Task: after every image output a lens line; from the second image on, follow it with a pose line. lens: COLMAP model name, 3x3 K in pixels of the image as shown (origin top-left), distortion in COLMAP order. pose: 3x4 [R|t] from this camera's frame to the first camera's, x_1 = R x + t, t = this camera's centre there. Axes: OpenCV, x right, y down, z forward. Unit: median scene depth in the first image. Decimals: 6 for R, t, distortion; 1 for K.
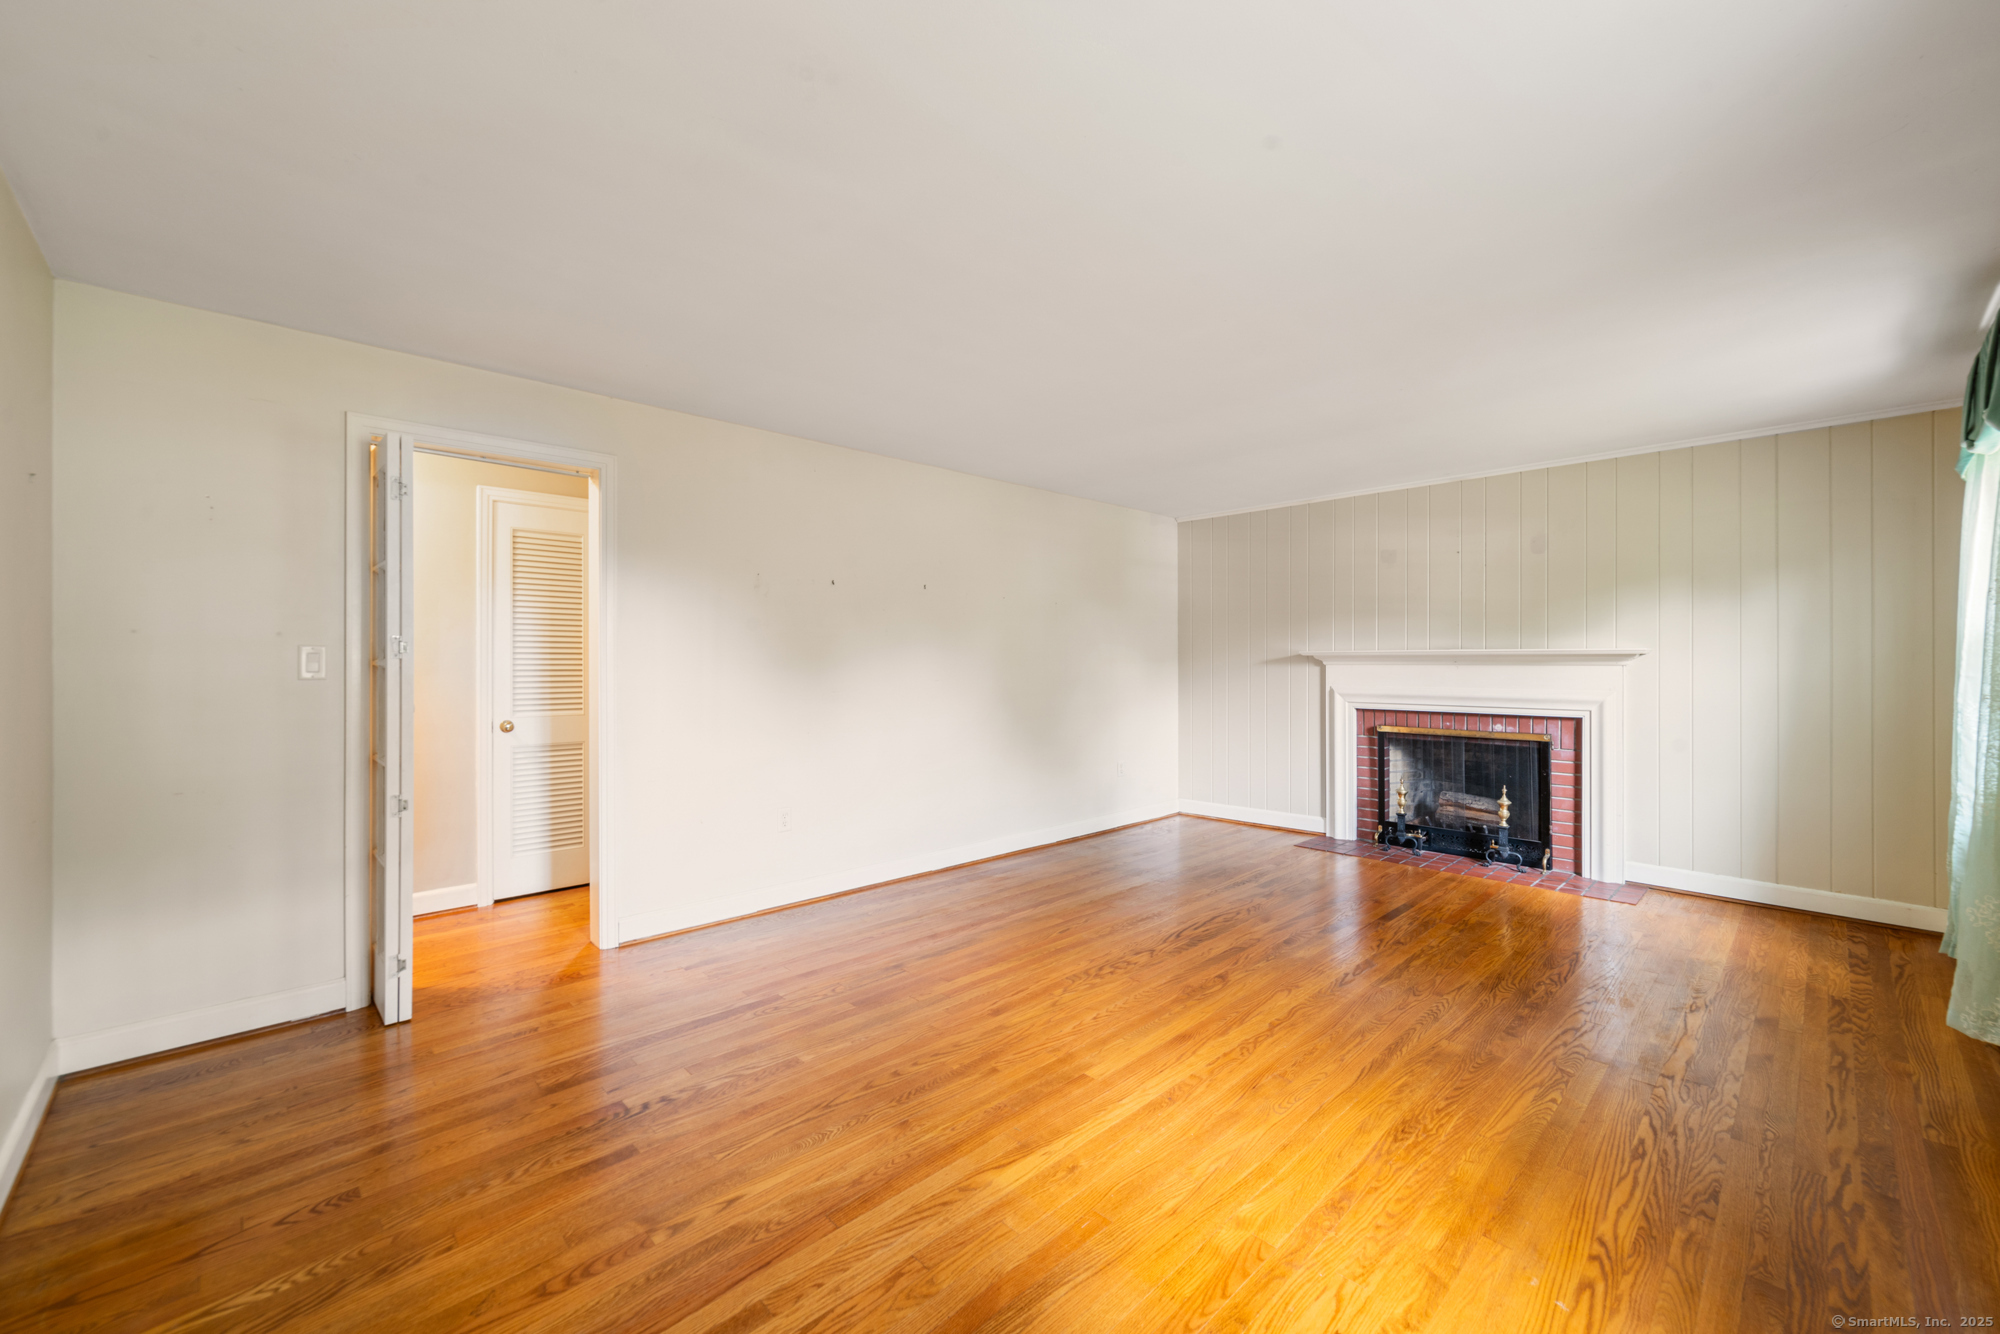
lens RADIAL K [[785.7, 0, 998.9], [0, 785.7, 667.3], [0, 0, 1]] dist [0.006643, 0.000195]
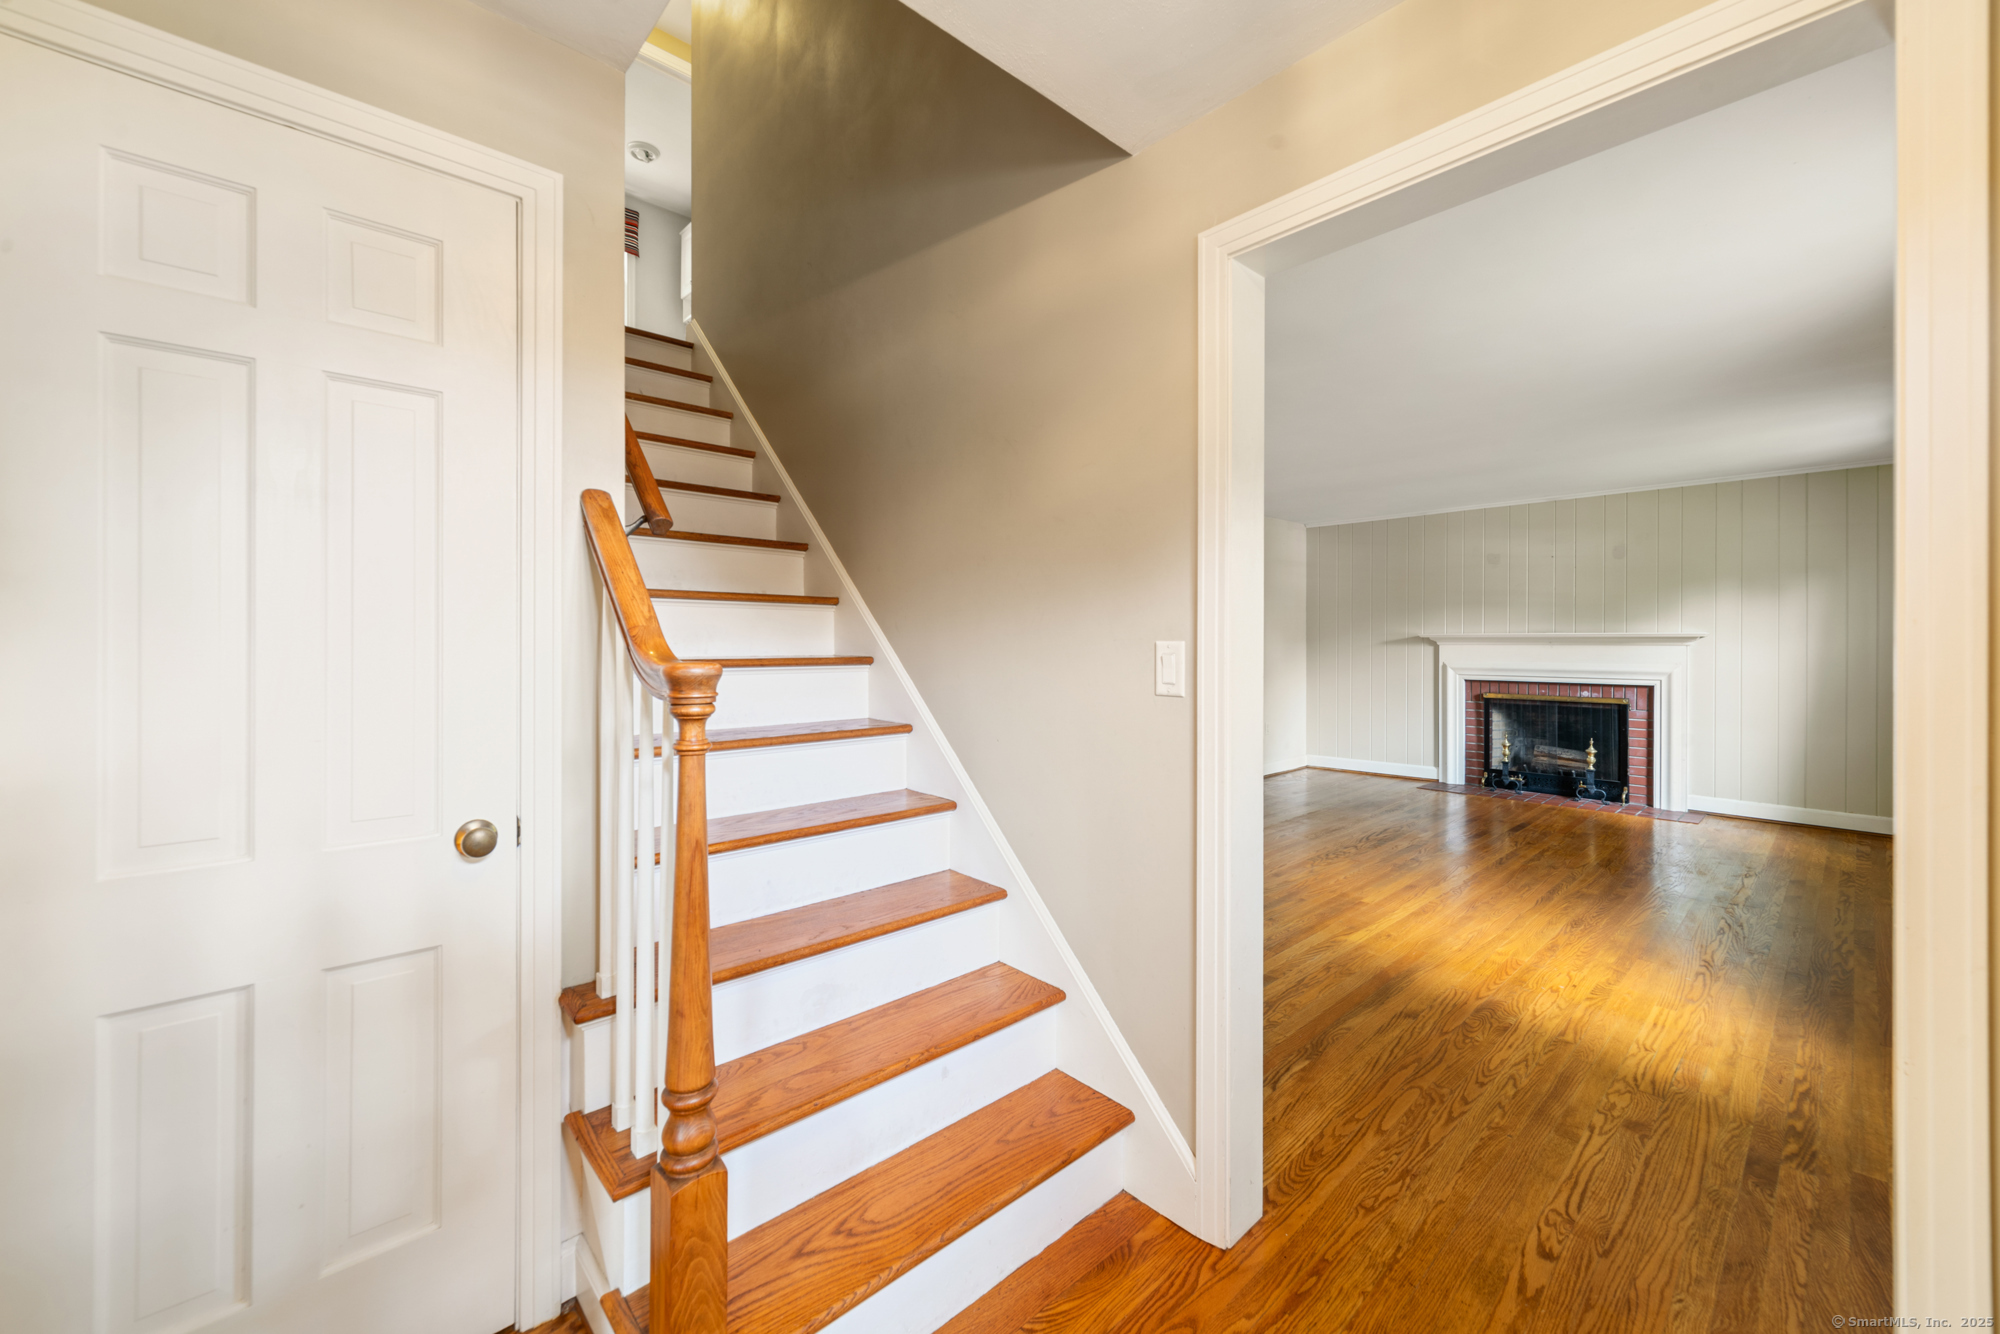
lens RADIAL K [[785.7, 0, 1001.7], [0, 785.7, 652.1], [0, 0, 1]] dist [0.006643, 0.000195]
pose [[0.999863, 0.001094, -0.016512, -0.328303], [-0.001000, 0.999983, 0.005658, 0.002112], [0.016518, -0.005640, 0.999848, -0.333653]]
